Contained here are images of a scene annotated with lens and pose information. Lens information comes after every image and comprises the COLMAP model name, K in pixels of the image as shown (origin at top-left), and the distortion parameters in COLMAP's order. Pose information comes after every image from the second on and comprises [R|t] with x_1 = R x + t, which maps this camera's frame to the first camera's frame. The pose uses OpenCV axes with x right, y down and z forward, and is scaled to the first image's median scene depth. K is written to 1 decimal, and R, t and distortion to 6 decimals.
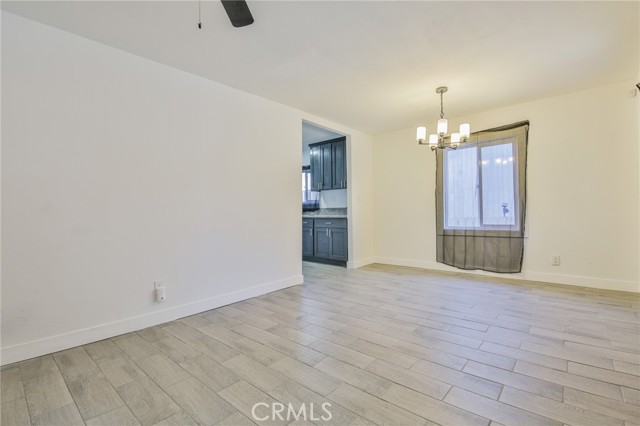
lens RADIAL K [[294.8, 0, 320.7], [0, 294.8, 212.1], [0, 0, 1]] dist [-0.001714, -0.007472]
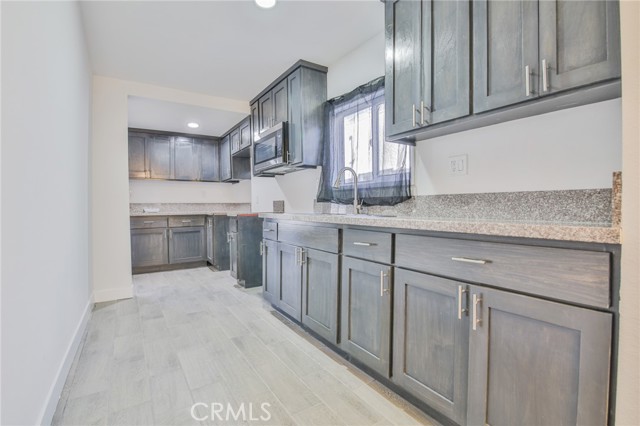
lens RADIAL K [[294.8, 0, 322.1], [0, 294.8, 210.8], [0, 0, 1]] dist [-0.001714, -0.007472]
pose [[0.965363, 0.011093, -0.260674, -0.015677], [-0.009676, 0.999931, 0.006719, 0.002048], [0.260731, -0.003964, 0.965403, 0.667128]]
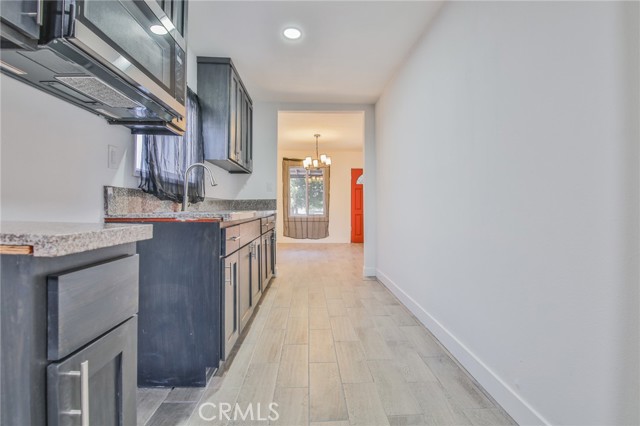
lens RADIAL K [[294.8, 0, 318.6], [0, 294.8, 209.0], [0, 0, 1]] dist [-0.001714, -0.007472]
pose [[-0.682790, -0.001356, 0.730613, -0.461405], [0.003268, 0.999983, 0.004911, 0.004692], [-0.730607, 0.005741, -0.682774, 1.193042]]
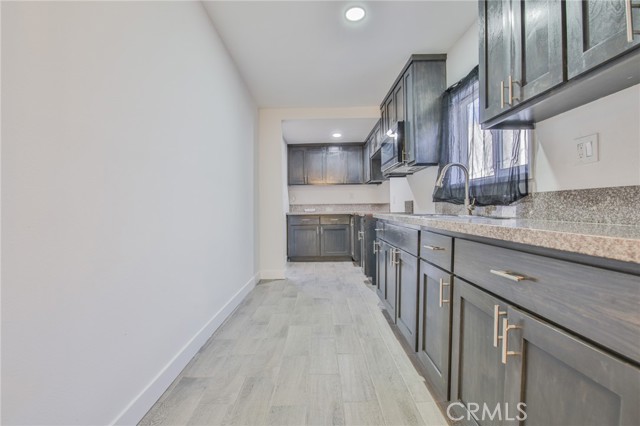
lens RADIAL K [[294.8, 0, 322.9], [0, 294.8, 211.5], [0, 0, 1]] dist [-0.001714, -0.007472]
pose [[0.666789, 0.016072, -0.745073, 0.069873], [-0.008627, 0.999867, 0.013847, 0.000980], [0.745196, -0.002806, 0.666839, 0.703833]]
